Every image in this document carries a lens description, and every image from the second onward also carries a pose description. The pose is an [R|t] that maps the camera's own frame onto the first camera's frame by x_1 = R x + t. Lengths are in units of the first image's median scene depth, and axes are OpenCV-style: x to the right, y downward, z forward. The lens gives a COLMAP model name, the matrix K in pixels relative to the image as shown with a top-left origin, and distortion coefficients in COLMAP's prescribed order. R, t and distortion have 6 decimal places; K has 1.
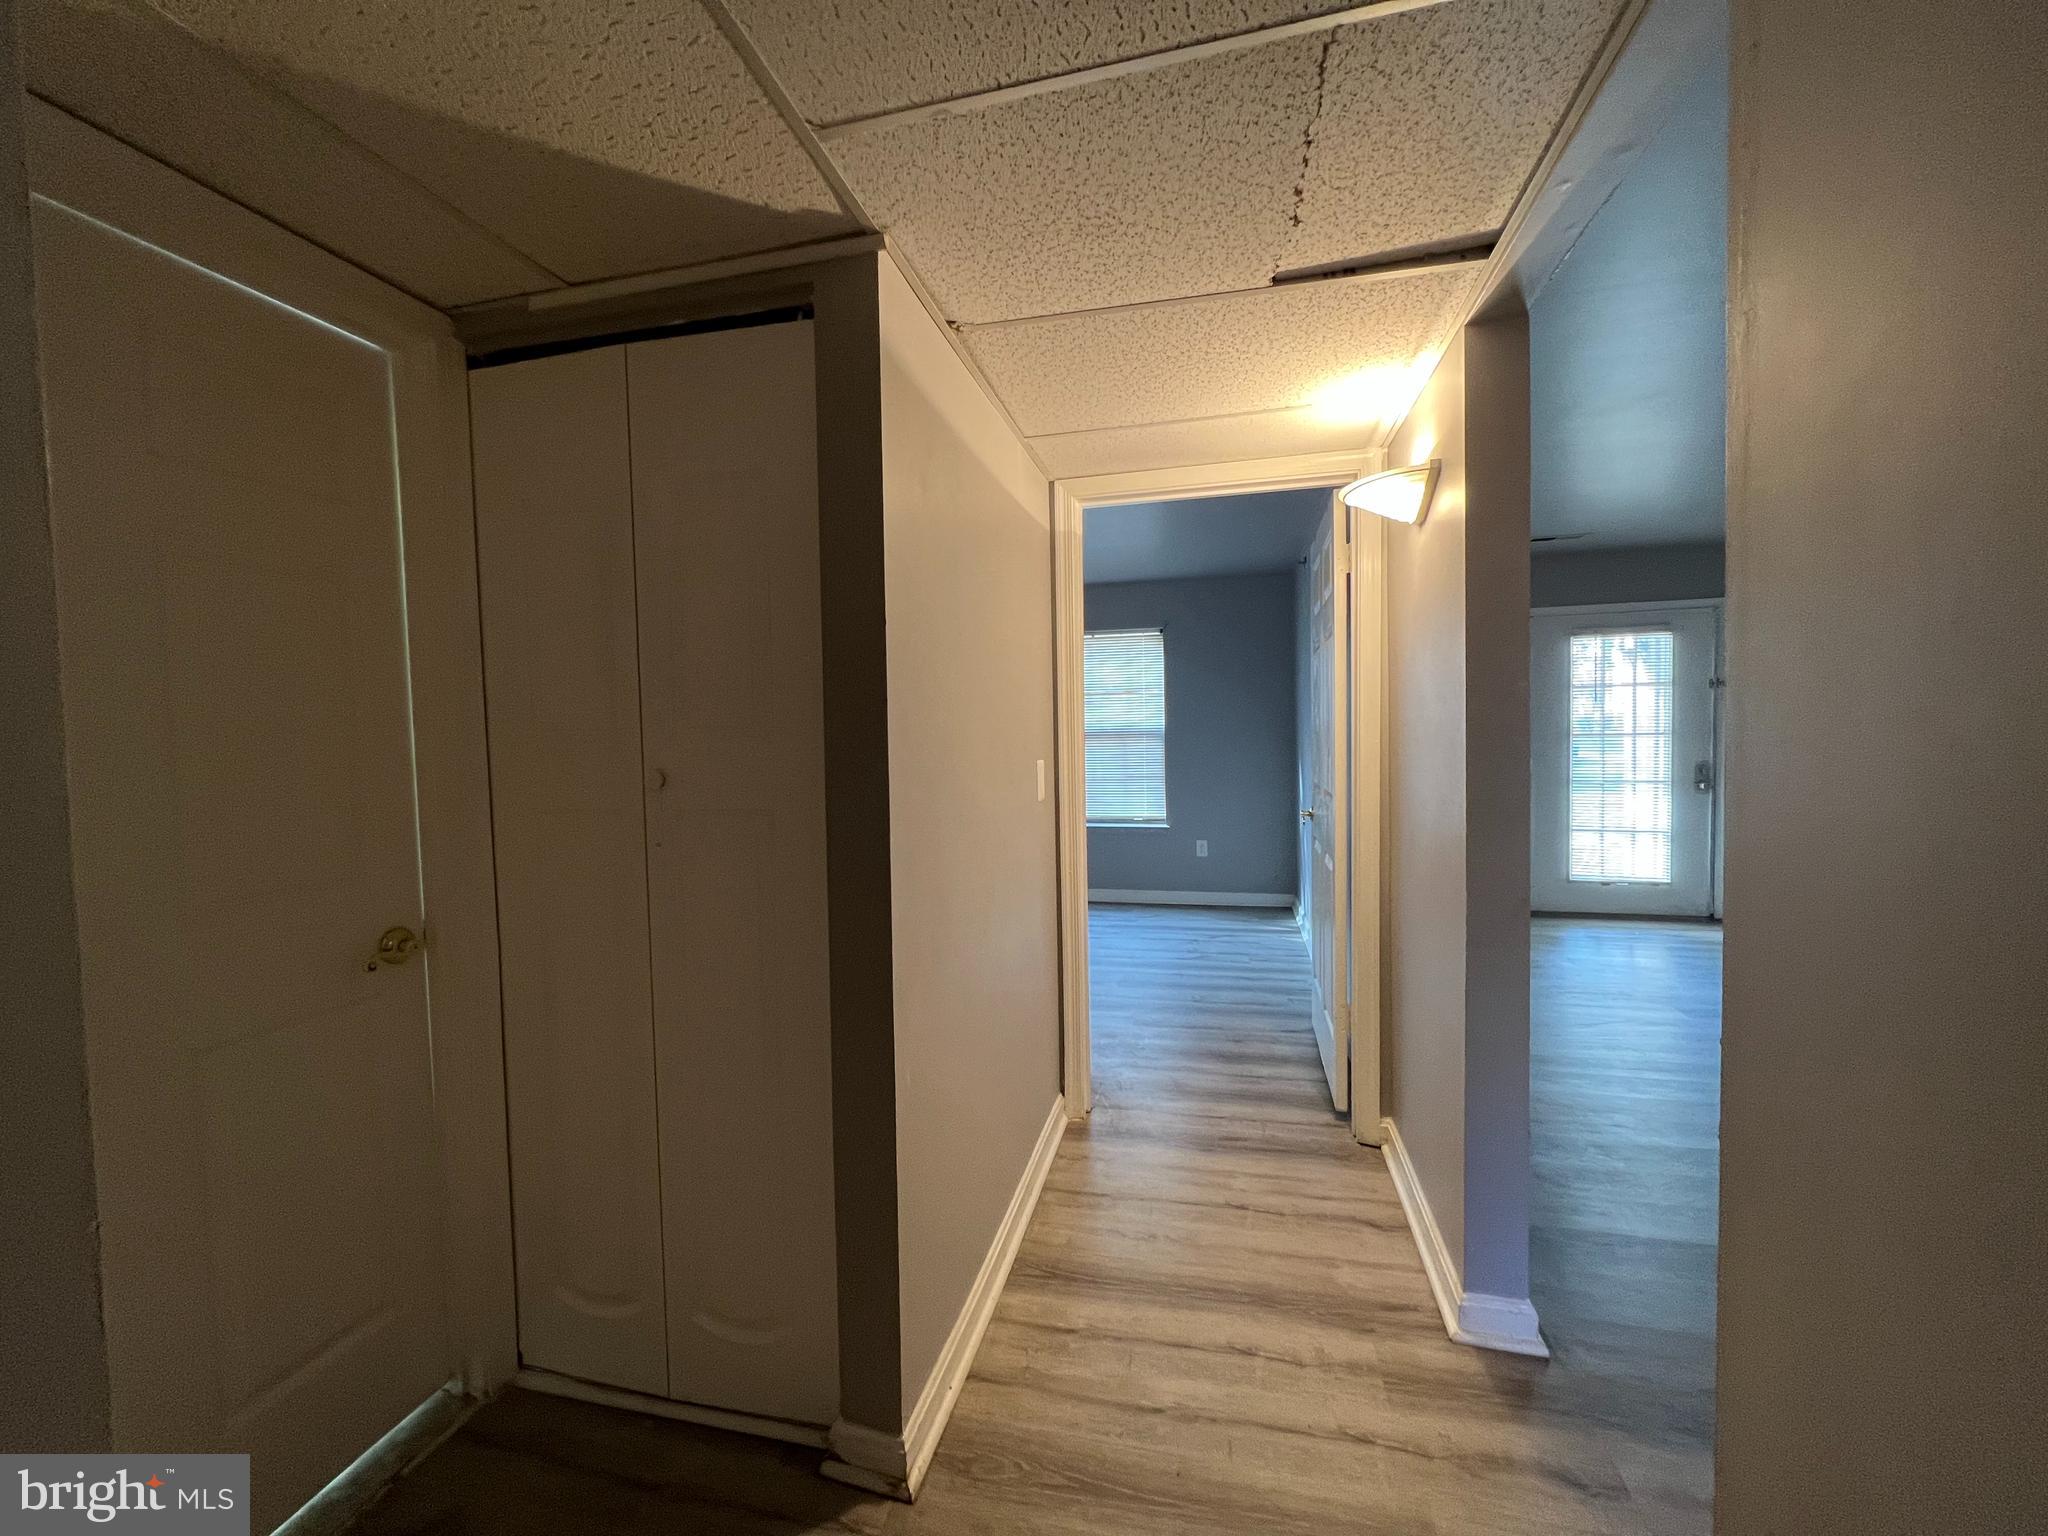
lens RADIAL K [[815.0, 0, 1025.1], [0, 815.0, 772.2], [0, 0, 1]] dist [-0.001240, 0.000367]
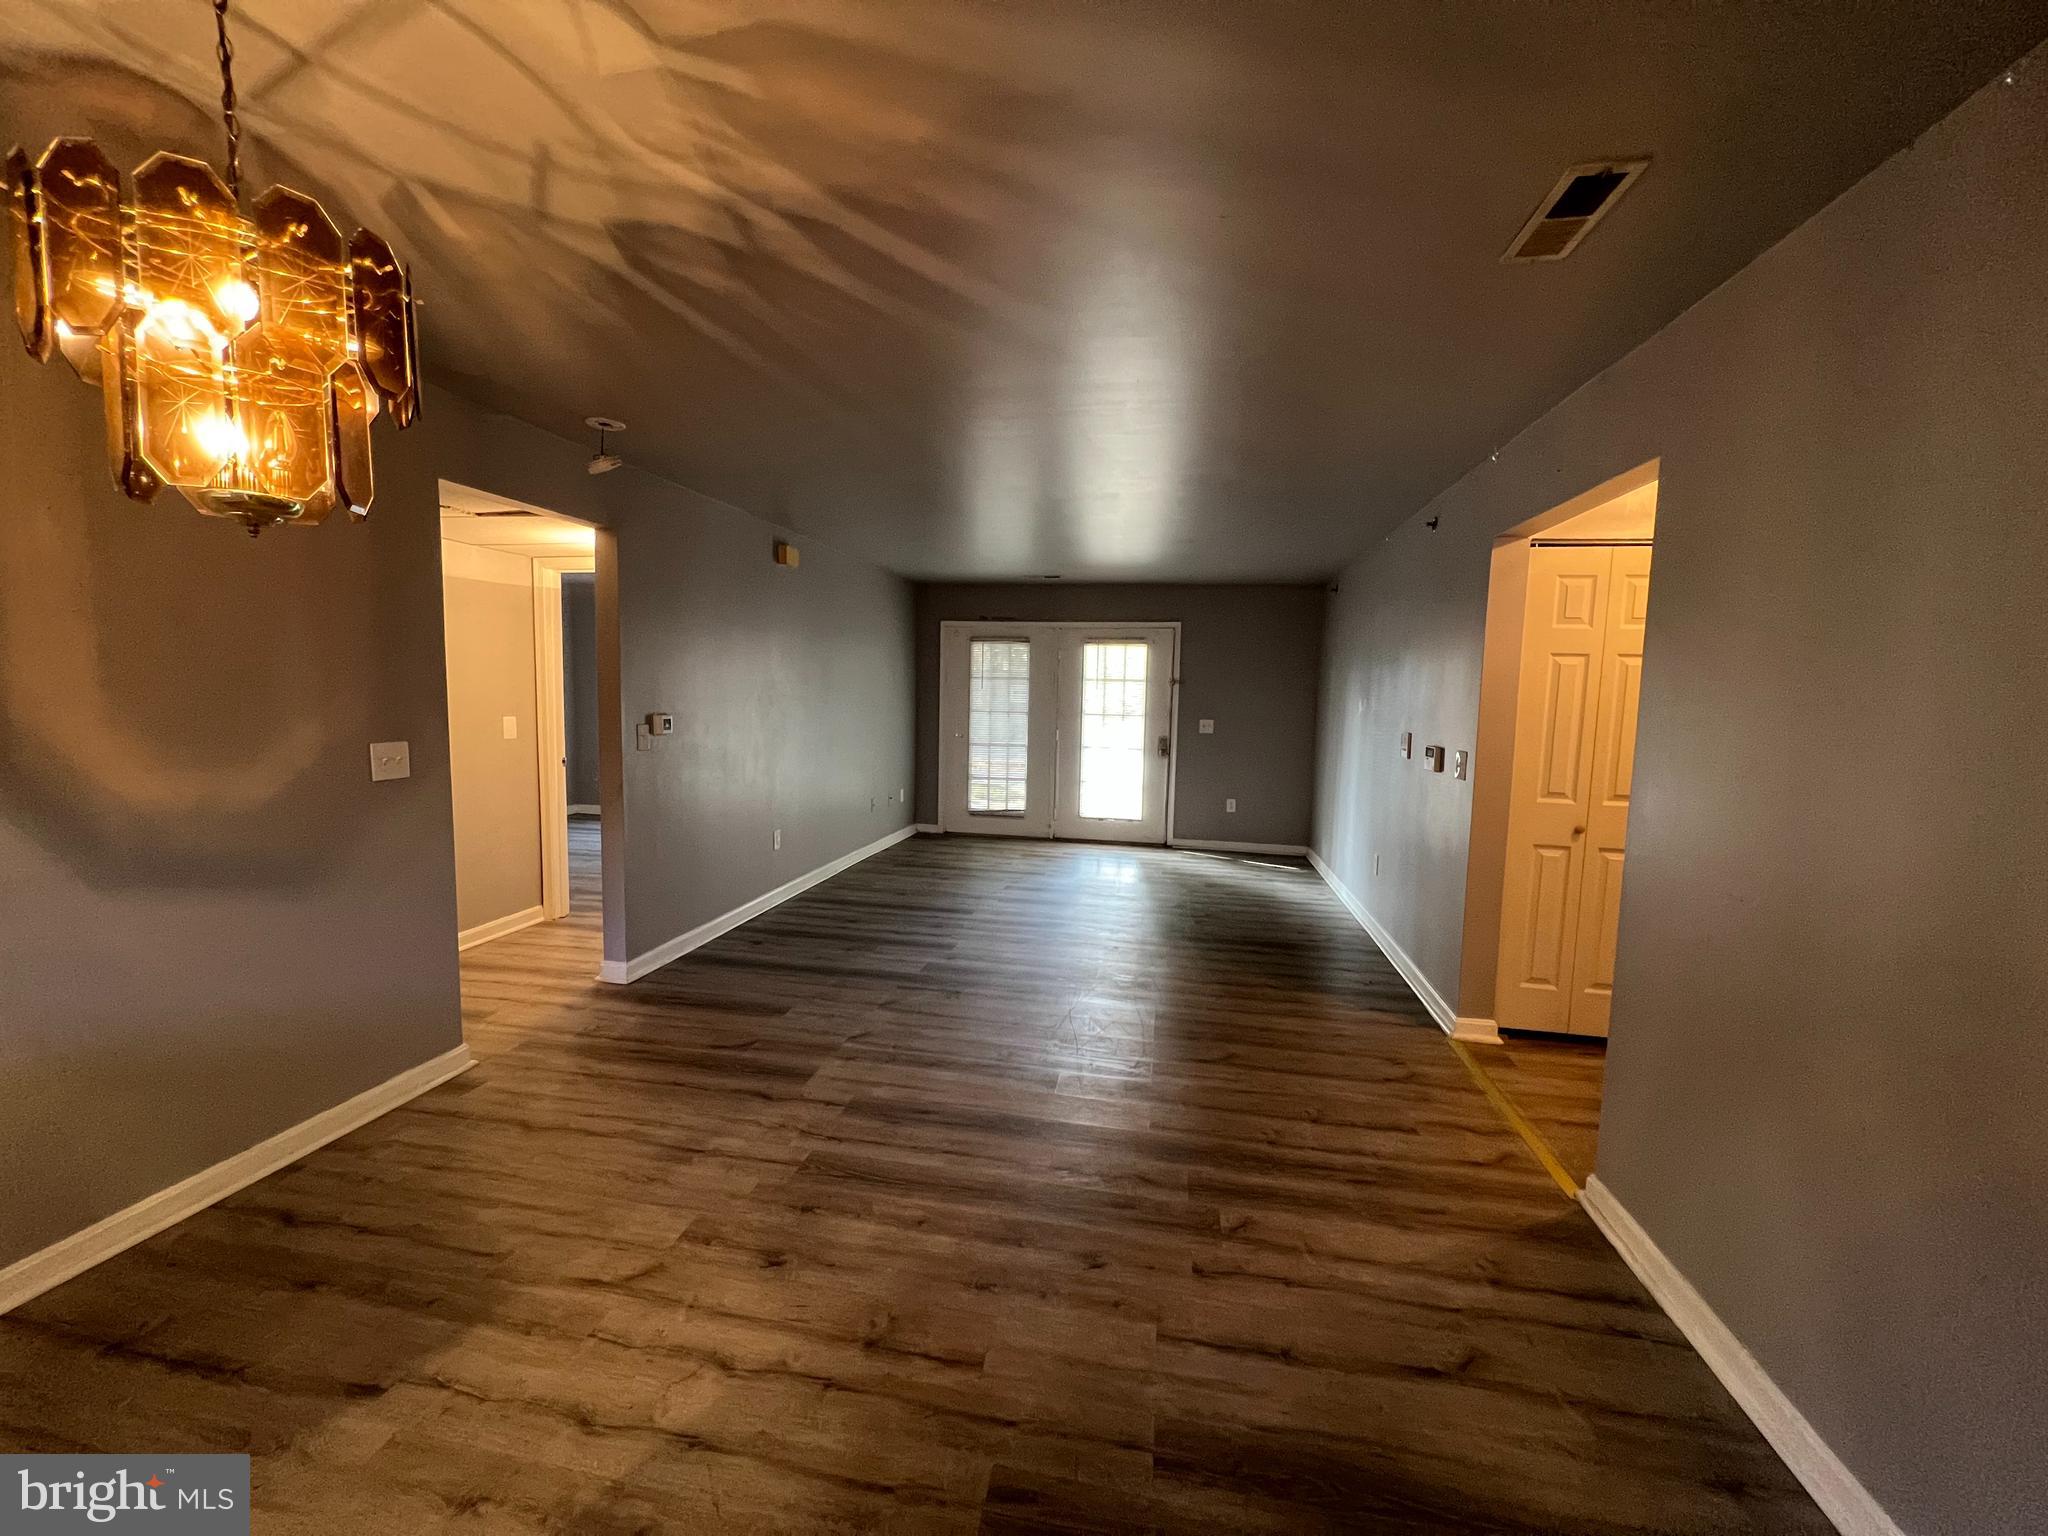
lens RADIAL K [[815.0, 0, 1014.5], [0, 815.0, 766.6], [0, 0, 1]] dist [-0.001240, 0.000367]
pose [[0.997264, 0.036850, 0.064089, 0.487029], [-0.039862, 0.998129, 0.046373, -0.015653], [-0.062260, -0.048800, 0.996866, -0.417830]]
